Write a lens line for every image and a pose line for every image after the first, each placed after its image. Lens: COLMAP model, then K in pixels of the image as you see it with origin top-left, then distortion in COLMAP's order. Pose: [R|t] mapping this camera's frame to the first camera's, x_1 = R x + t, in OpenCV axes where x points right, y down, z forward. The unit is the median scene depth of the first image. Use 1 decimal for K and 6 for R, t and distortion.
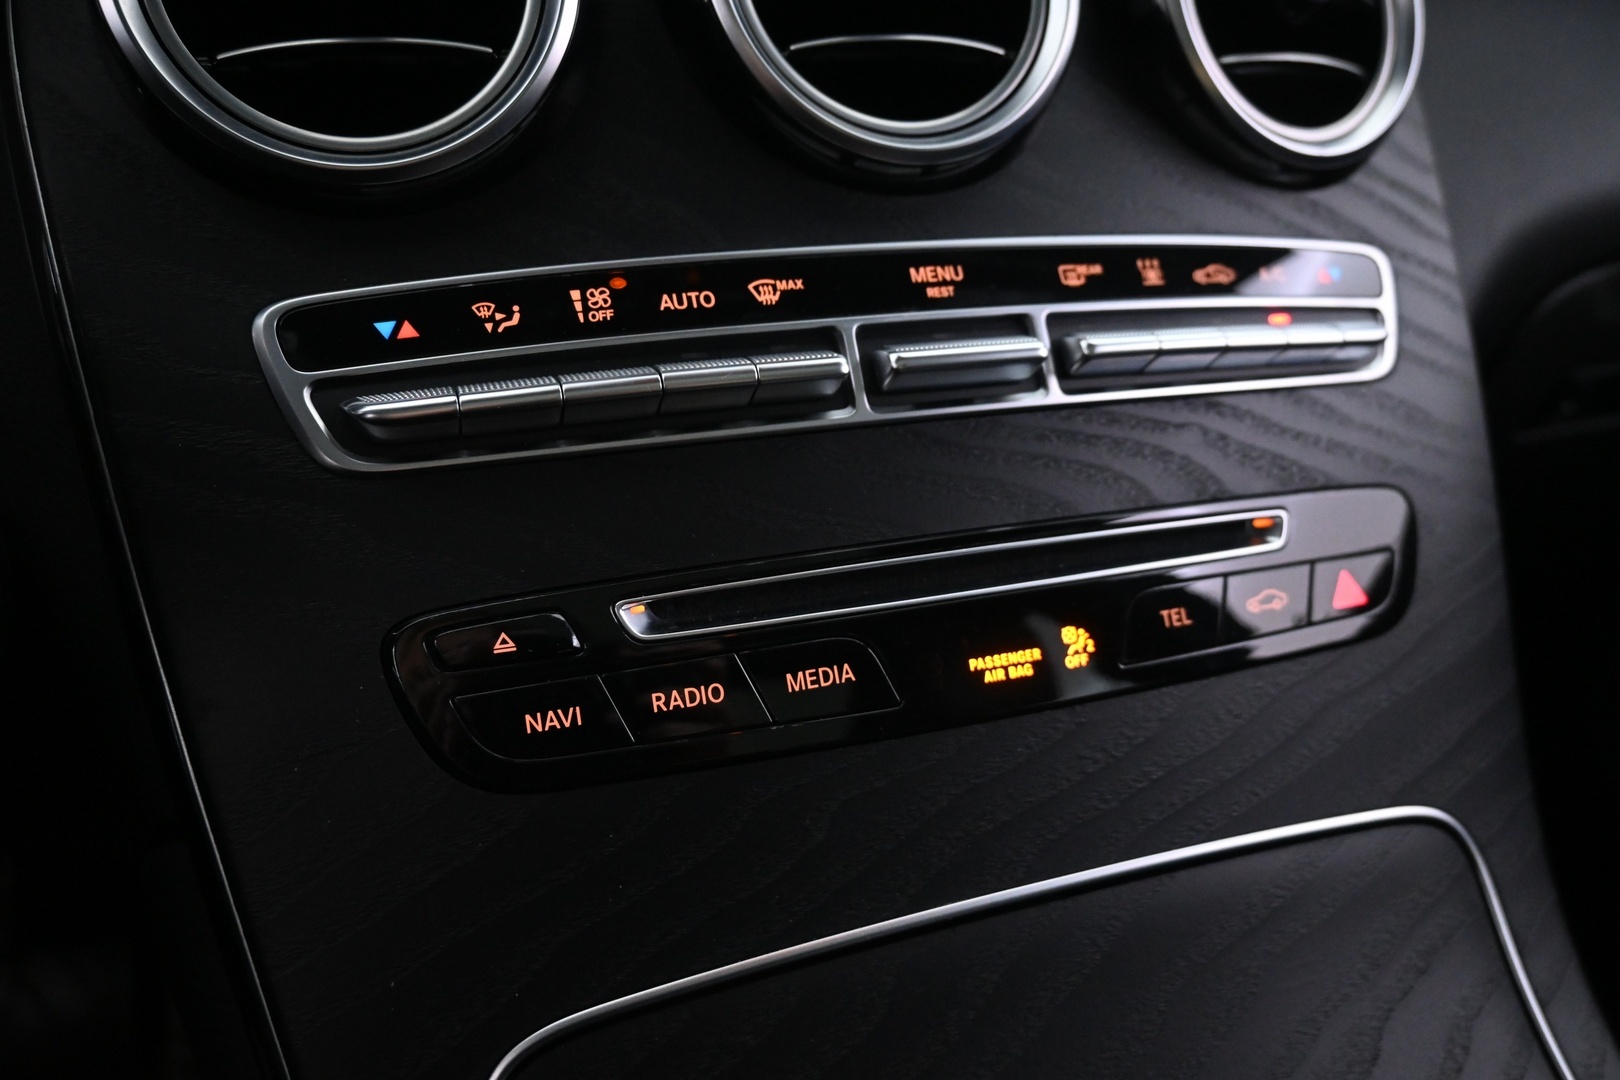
lens RADIAL K [[1213.4, 0, 805.7], [0, 1213.4, 541.9], [0, 0, 1]] dist [0.006725, 0.003318]
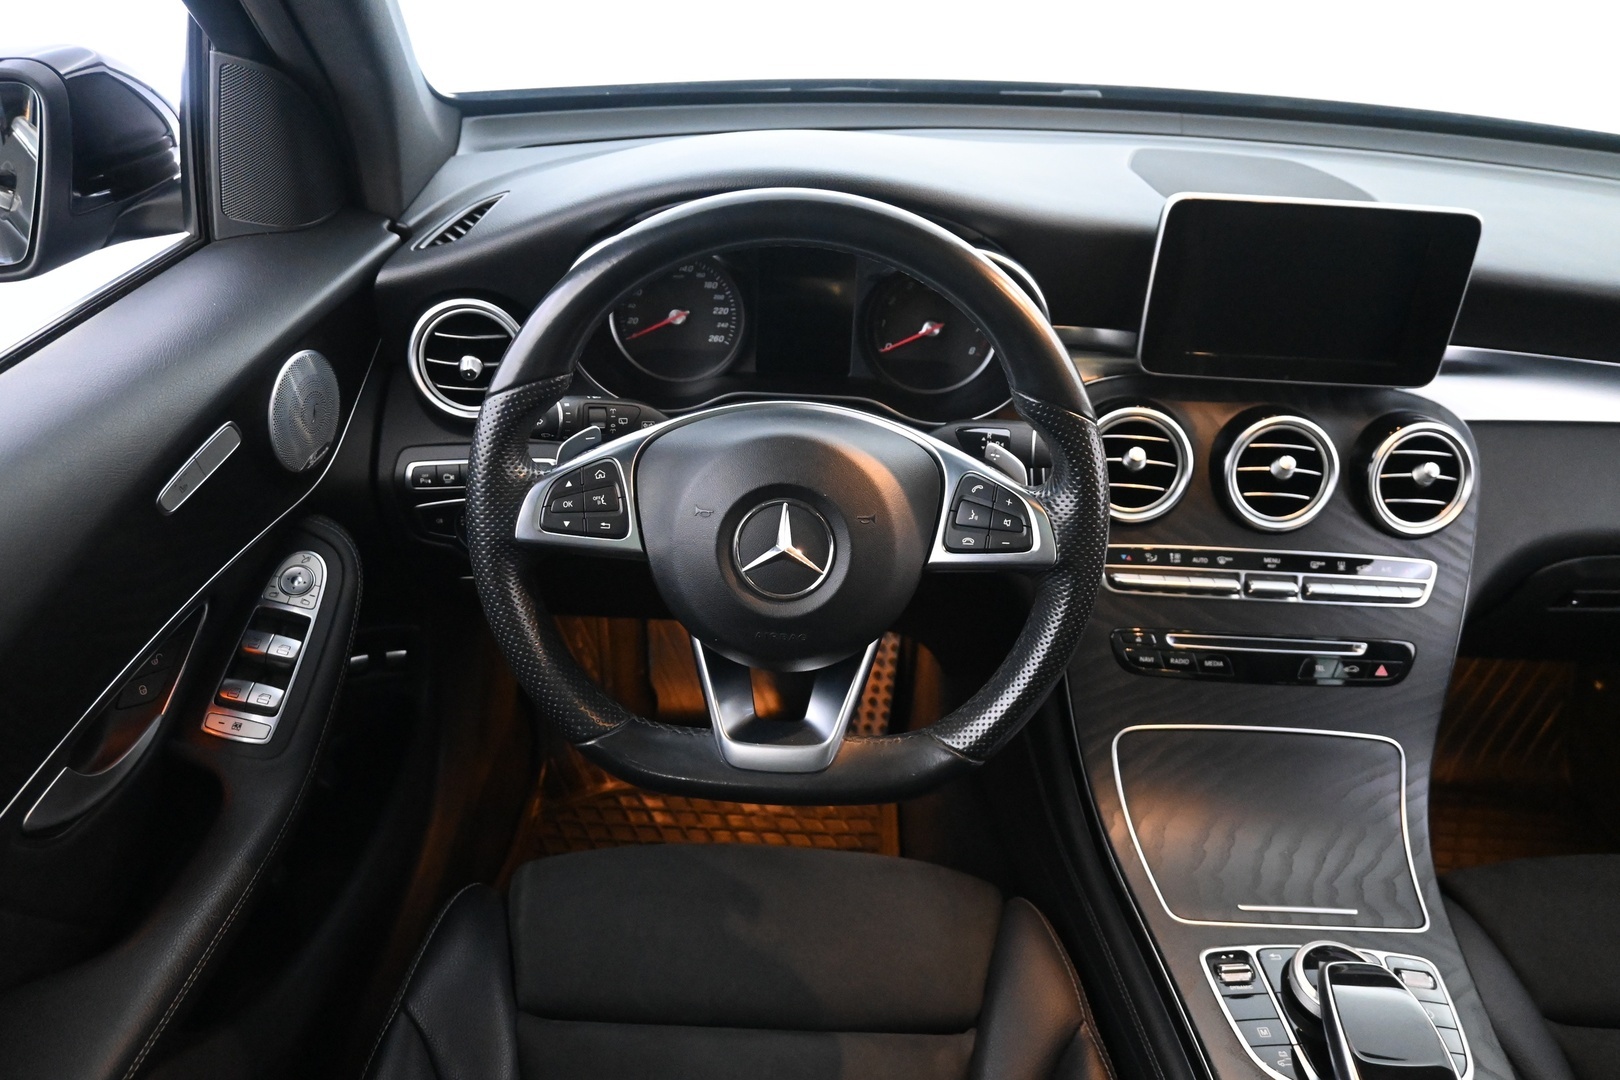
lens RADIAL K [[1213.4, 0, 808.1], [0, 1213.4, 548.4], [0, 0, 1]] dist [0.006725, 0.003318]
pose [[0.939814, 0.213435, -0.266824, -0.238997], [-0.173378, 0.970788, 0.165864, -0.637726], [0.294430, -0.109619, 0.949365, -2.913657]]
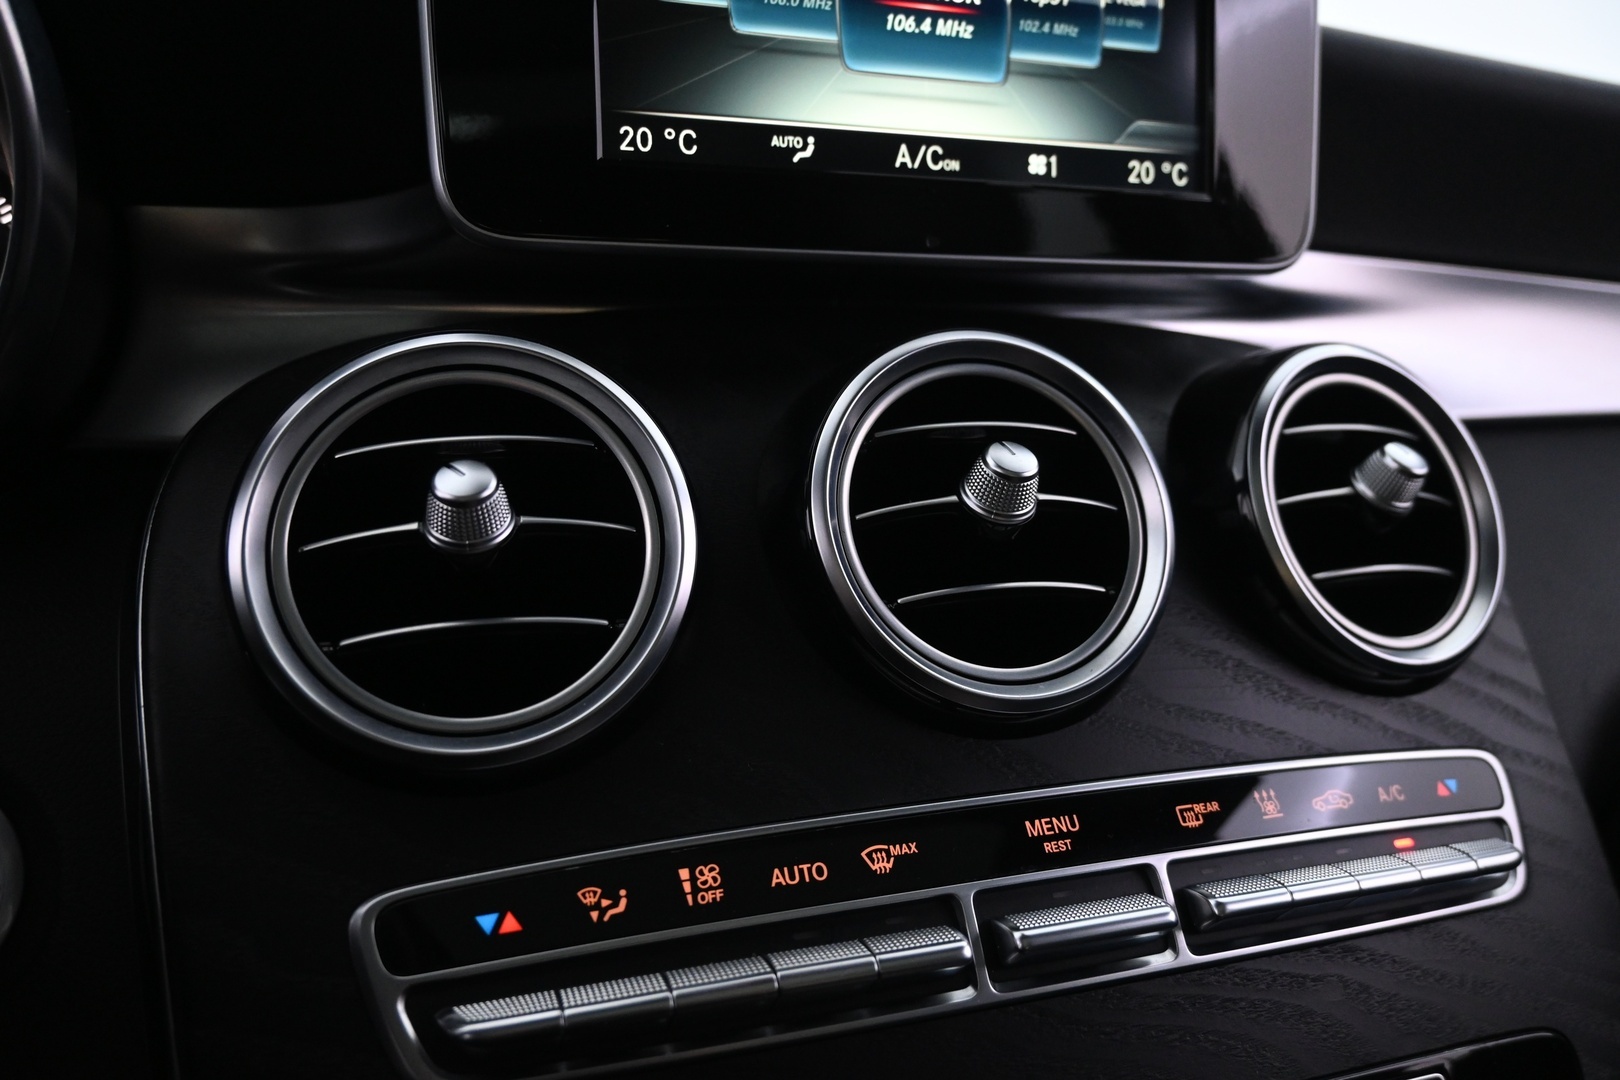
lens RADIAL K [[1213.4, 0, 808.5], [0, 1213.4, 543.8], [0, 0, 1]] dist [0.006725, 0.003318]
pose [[0.999797, -0.005813, -0.019305, -0.068149], [0.001028, 0.970991, -0.239114, -0.216439], [0.020135, 0.239045, 0.970800, 0.009095]]
